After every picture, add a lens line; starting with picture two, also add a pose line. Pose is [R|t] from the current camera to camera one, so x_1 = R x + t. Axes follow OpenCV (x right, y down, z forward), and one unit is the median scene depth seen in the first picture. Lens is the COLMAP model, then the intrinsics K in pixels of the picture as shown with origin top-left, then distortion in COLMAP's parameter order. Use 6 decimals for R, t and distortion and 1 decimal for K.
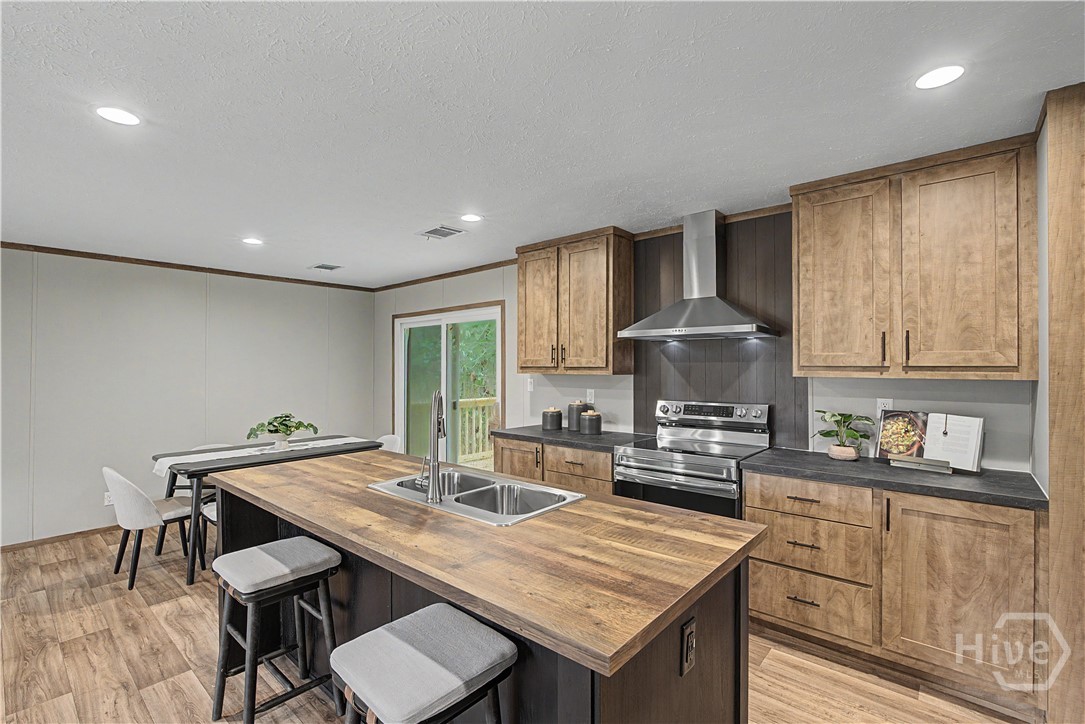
lens RADIAL K [[485.8, 0, 537.1], [0, 485.8, 364.4], [0, 0, 1]] dist [-0.003099, 0.000451]
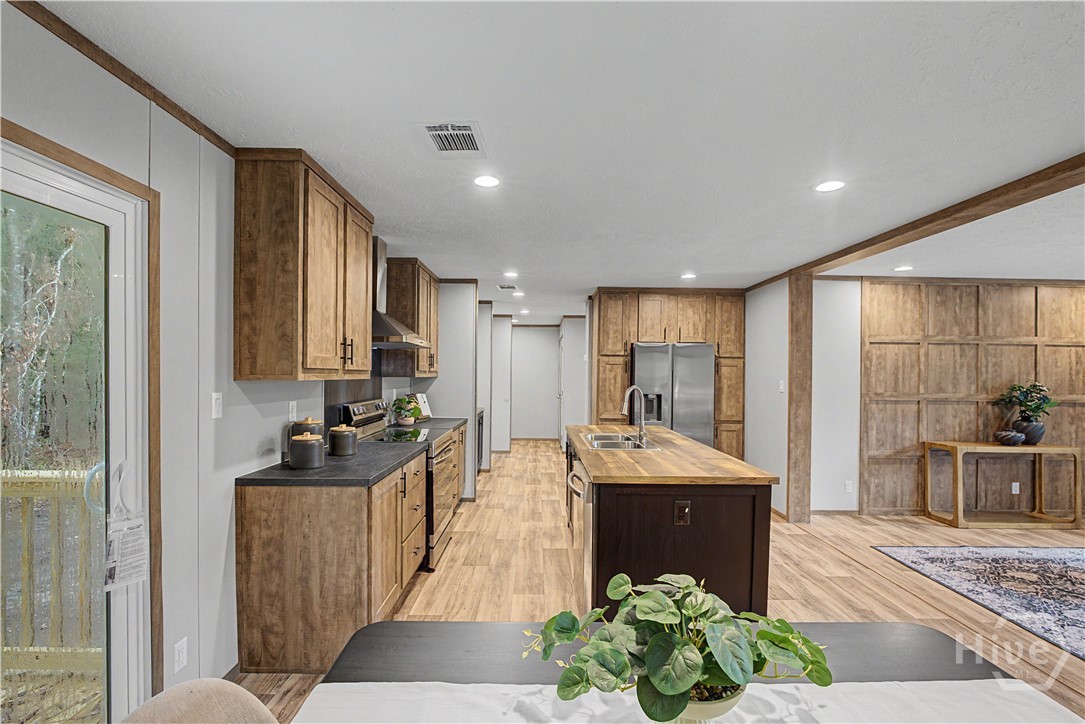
lens RADIAL K [[485.8, 0, 537.1], [0, 485.8, 364.4], [0, 0, 1]] dist [-0.003099, 0.000451]
pose [[-0.655312, 0.007740, 0.755318, -0.718917], [-0.012462, 0.999701, -0.021056, 0.009366], [-0.755255, -0.023212, -0.655020, 1.327989]]
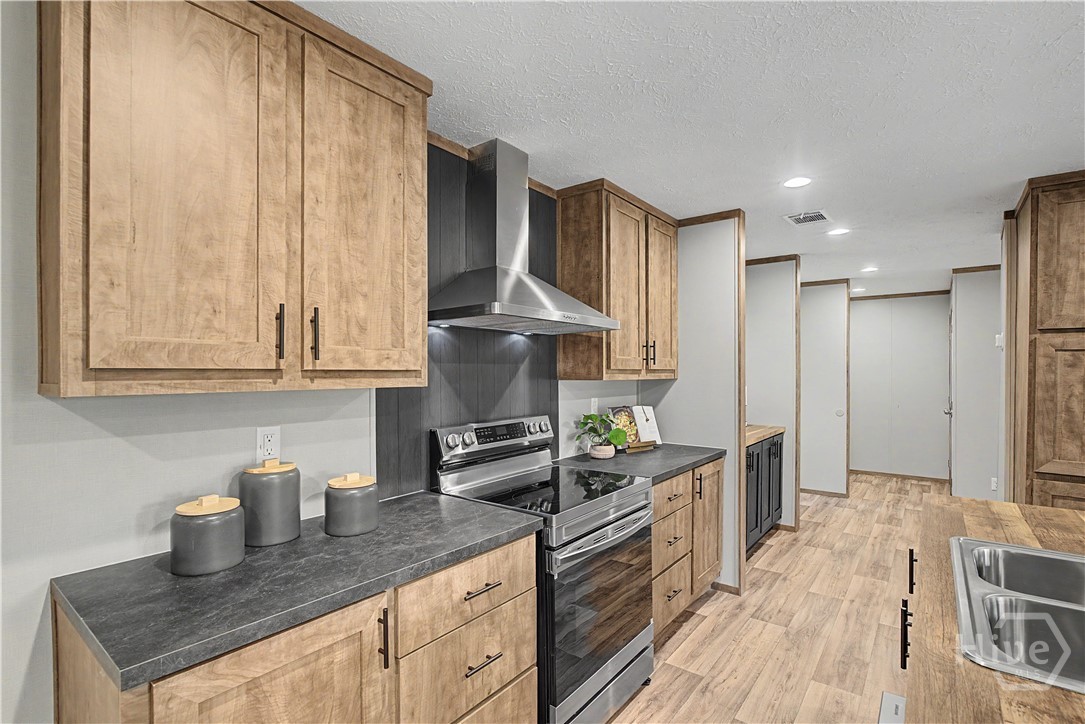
lens RADIAL K [[508.5, 0, 544.4], [0, 508.5, 370.2], [0, 0, 1]] dist [-0.003638, -0.000110]
pose [[-0.058893, -0.000515, 0.998264, -0.349544], [-0.005236, 0.999986, 0.000207, 0.004506], [-0.998251, -0.005215, -0.058895, 0.893612]]
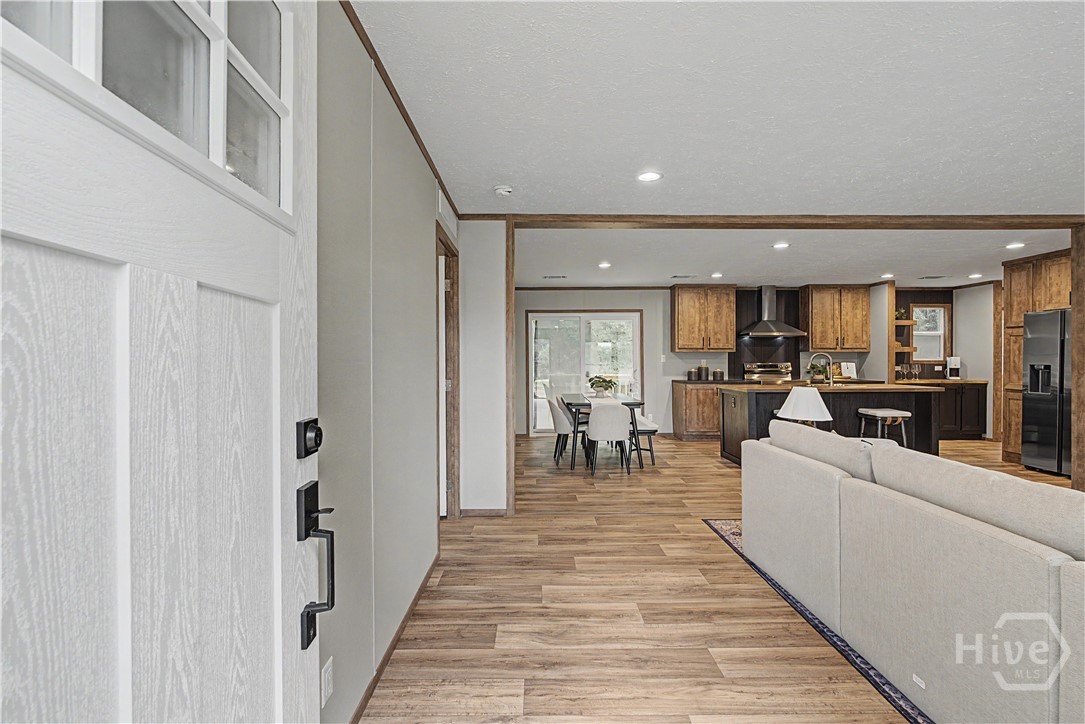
lens RADIAL K [[485.8, 0, 537.1], [0, 485.8, 364.4], [0, 0, 1]] dist [-0.003099, 0.000451]
pose [[0.744355, -0.006902, 0.667748, -1.927196], [-0.002864, 0.999904, 0.013527, 0.050084], [-0.667778, -0.011982, 0.744264, -0.032059]]
